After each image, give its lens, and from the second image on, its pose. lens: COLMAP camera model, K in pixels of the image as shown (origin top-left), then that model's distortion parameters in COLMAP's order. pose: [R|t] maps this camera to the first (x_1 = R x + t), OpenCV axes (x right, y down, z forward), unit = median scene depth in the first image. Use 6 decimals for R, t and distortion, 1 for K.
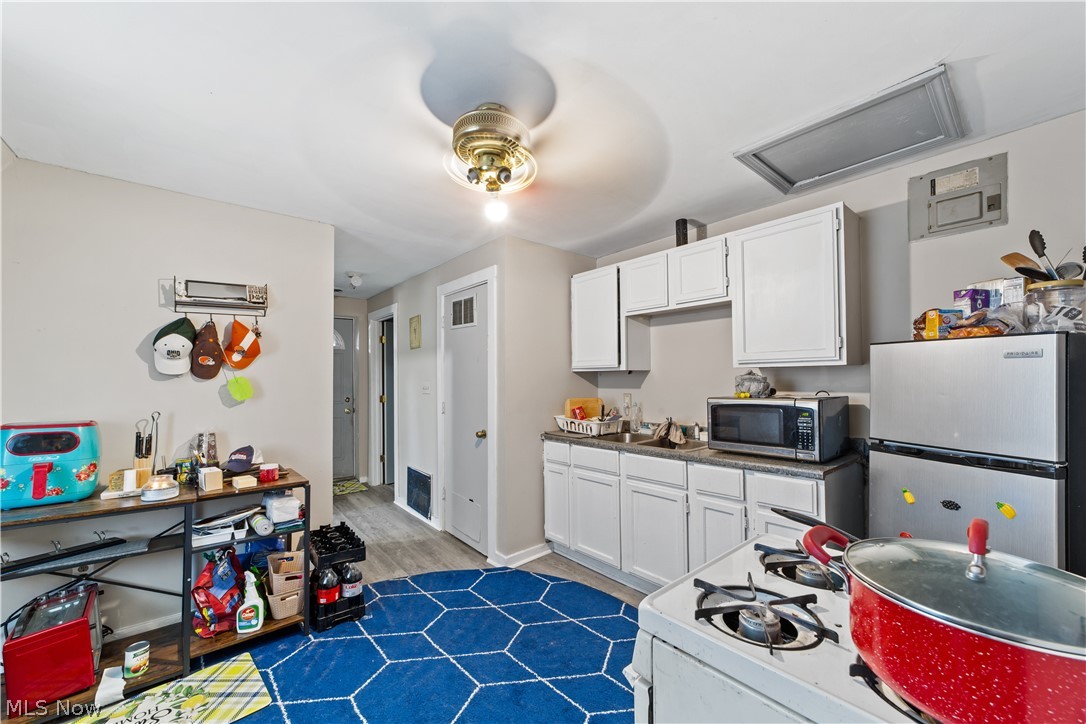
lens RADIAL K [[420.5, 0, 539.0], [0, 420.5, 370.6], [0, 0, 1]] dist [-0.006245, 0.003479]
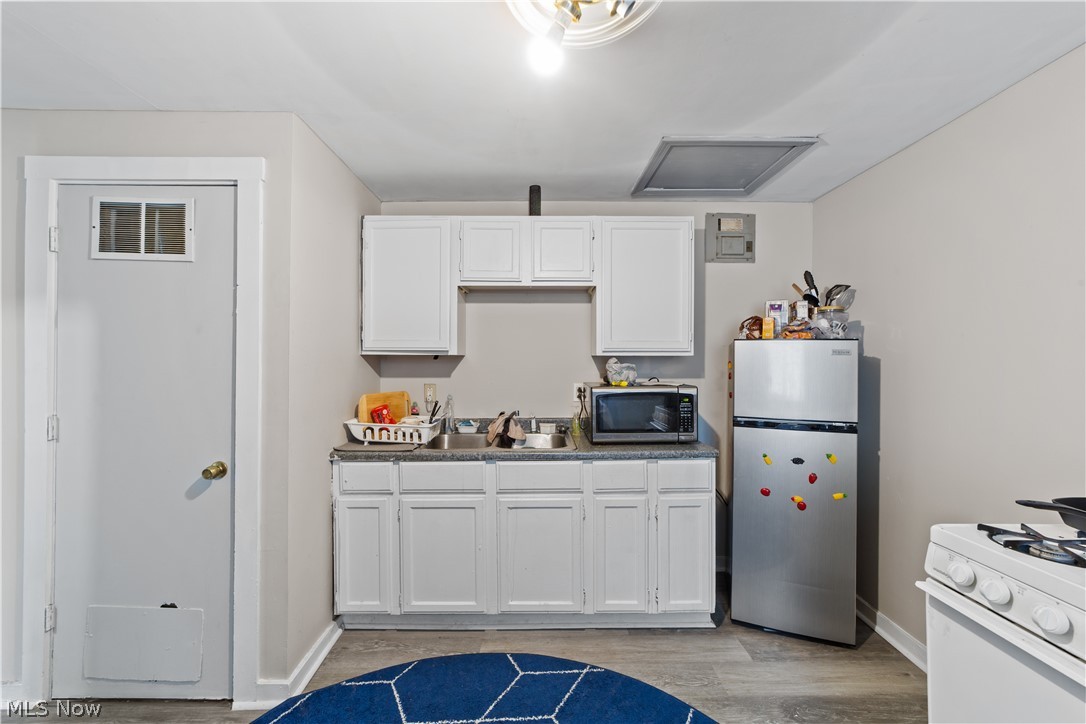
lens RADIAL K [[420.5, 0, 543.9], [0, 420.5, 358.7], [0, 0, 1]] dist [-0.006245, 0.003479]
pose [[0.638295, 0.014780, 0.769650, -0.323791], [-0.022401, 0.999749, -0.000621, 0.003234], [-0.769466, -0.016845, 0.638466, 0.412913]]
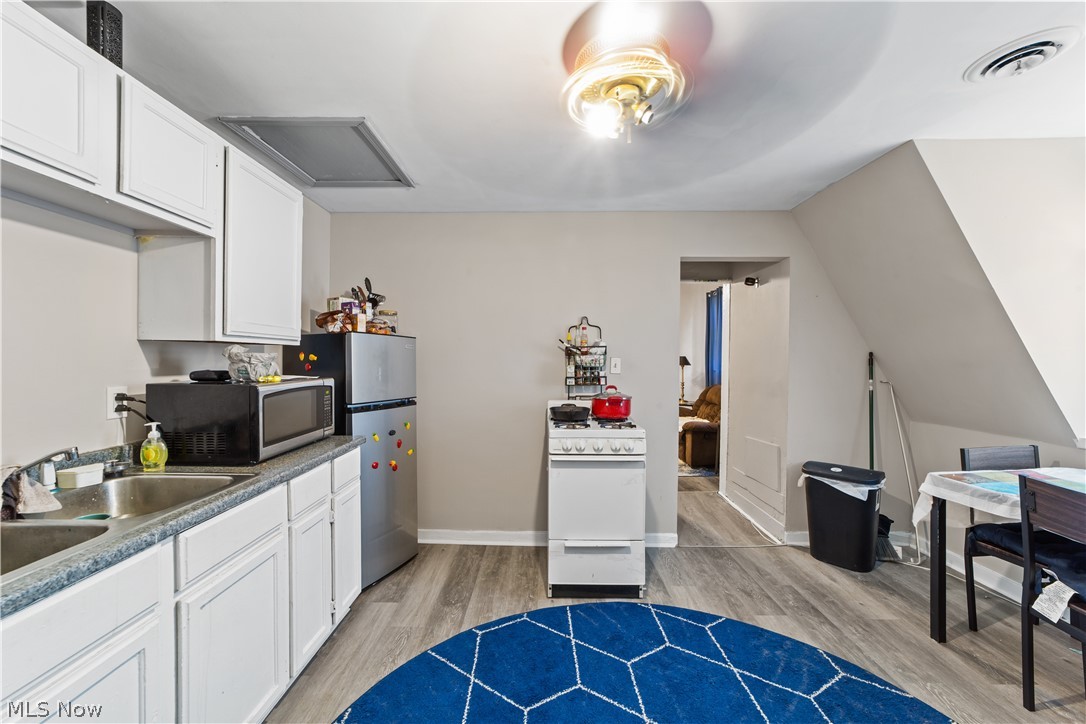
lens RADIAL K [[420.5, 0, 536.1], [0, 420.5, 361.8], [0, 0, 1]] dist [-0.006245, 0.003479]
pose [[-0.758466, 0.005131, 0.651692, -0.310567], [-0.008441, 0.999808, -0.017695, 0.030033], [-0.651657, -0.018922, -0.758277, 1.030270]]
